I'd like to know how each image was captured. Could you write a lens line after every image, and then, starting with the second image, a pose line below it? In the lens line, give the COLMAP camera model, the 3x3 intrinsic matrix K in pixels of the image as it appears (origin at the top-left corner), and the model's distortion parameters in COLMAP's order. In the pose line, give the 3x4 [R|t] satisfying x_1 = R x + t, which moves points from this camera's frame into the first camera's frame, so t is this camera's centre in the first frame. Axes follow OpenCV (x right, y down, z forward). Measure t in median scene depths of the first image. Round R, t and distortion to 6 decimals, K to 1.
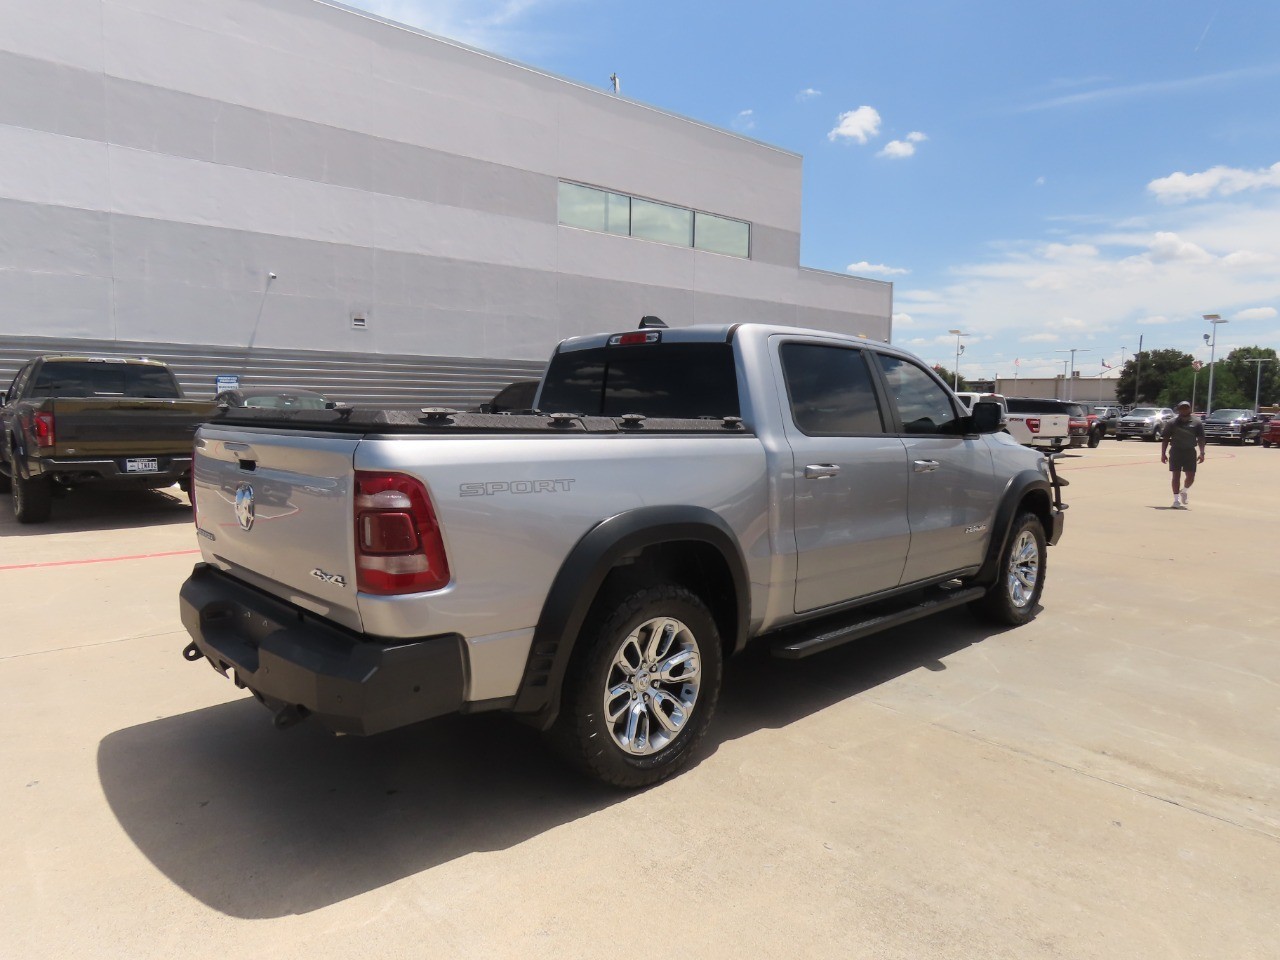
lens RADIAL K [[825.2, 0, 647.7], [0, 825.2, 488.0], [0, 0, 1]] dist [-0.004457, 0.001254]
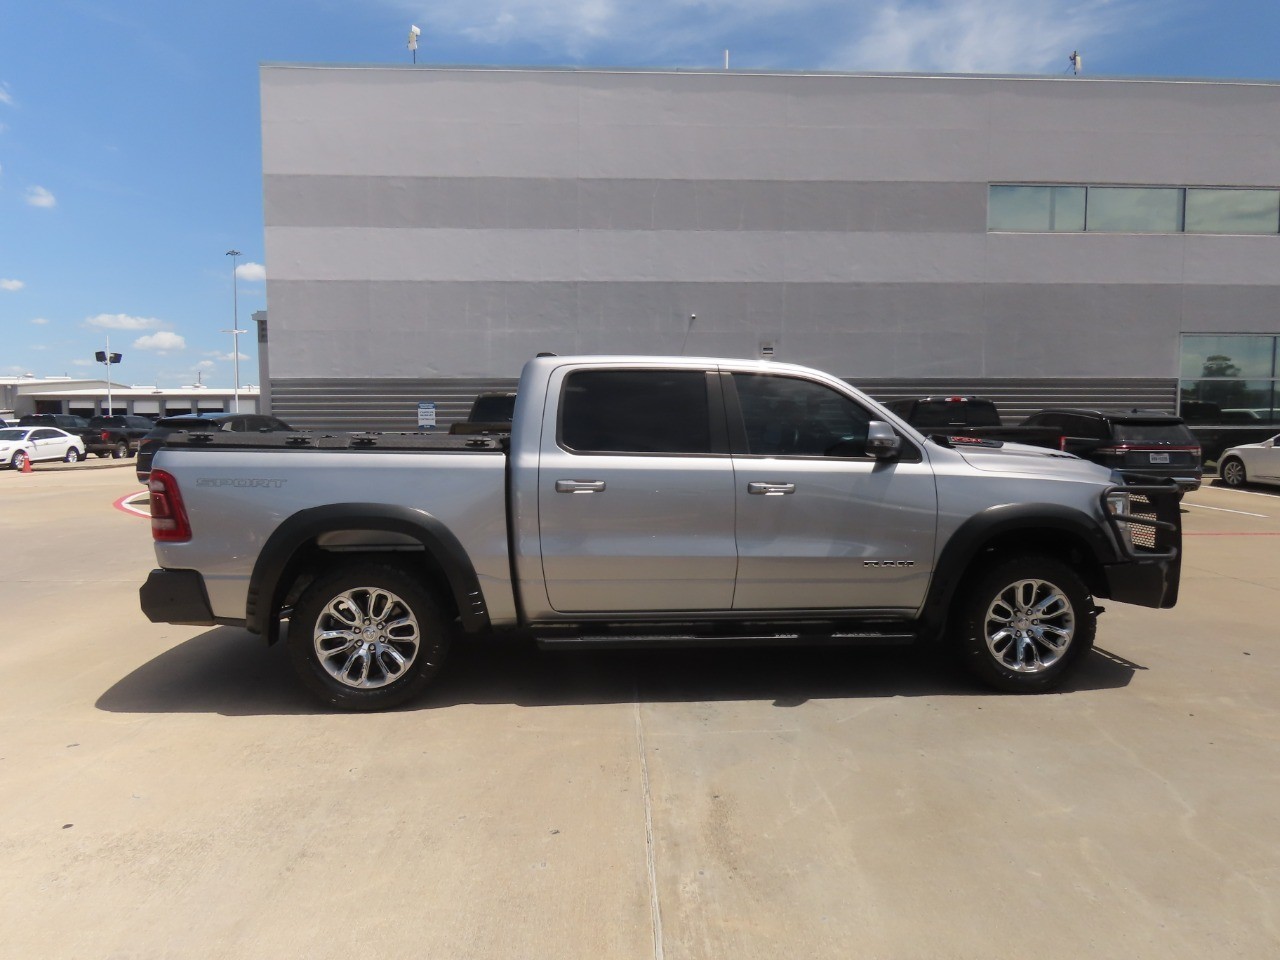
lens RADIAL K [[825.2, 0, 647.7], [0, 825.2, 488.0], [0, 0, 1]] dist [-0.004457, 0.001254]
pose [[0.776356, 0.040823, -0.628971, 0.281942], [-0.055210, 0.998469, -0.003342, -0.005647], [0.627872, 0.037320, 0.777422, 0.055485]]
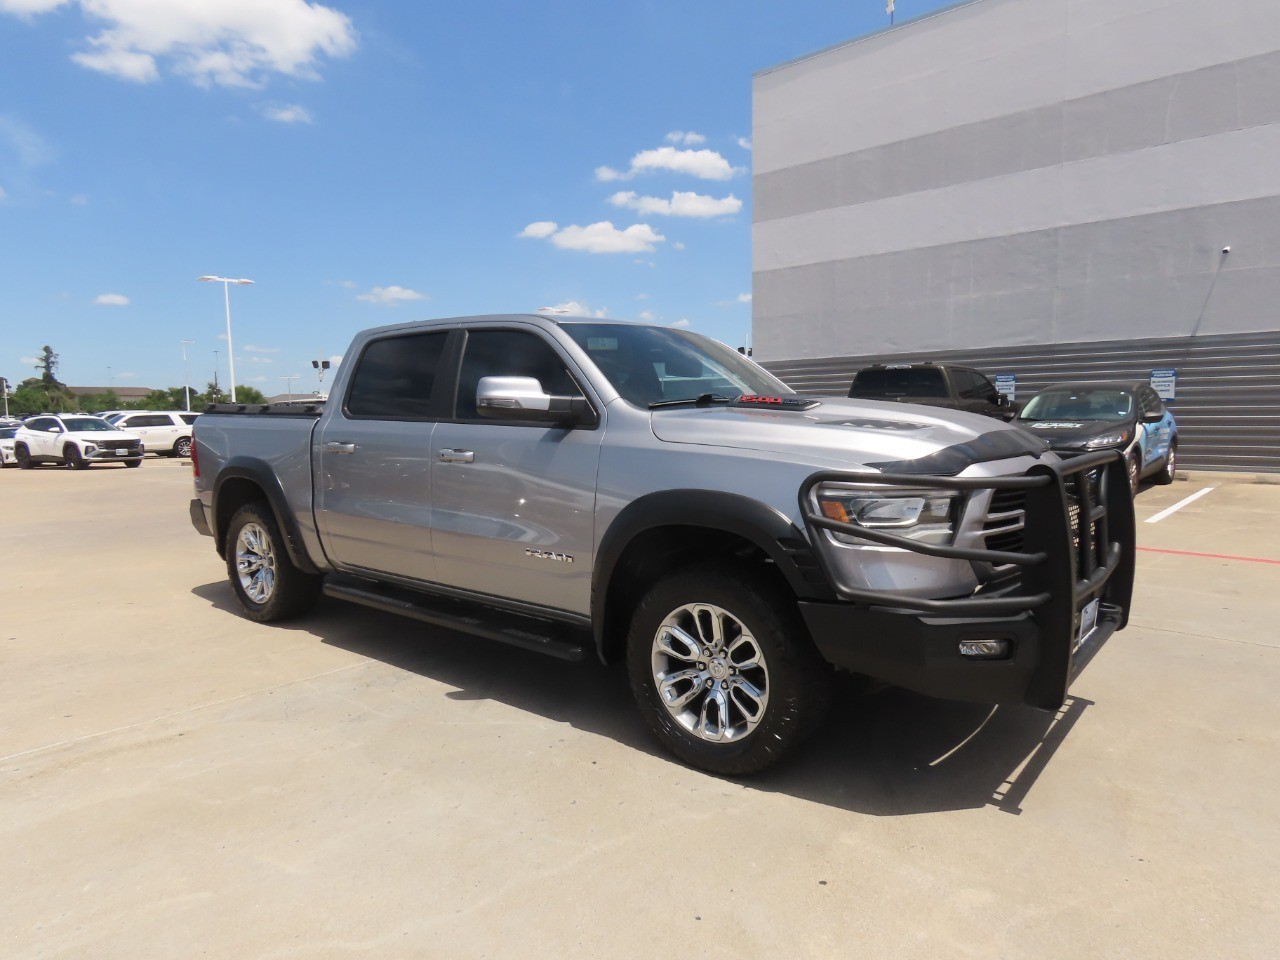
lens RADIAL K [[844.1, 0, 625.5], [0, 844.1, 477.5], [0, 0, 1]] dist [-0.002571, -0.003231]
pose [[0.082430, 0.073831, -0.993858, 0.441363], [-0.080792, 0.994465, 0.067175, -0.032840], [0.993317, 0.074758, 0.087939, 0.357865]]
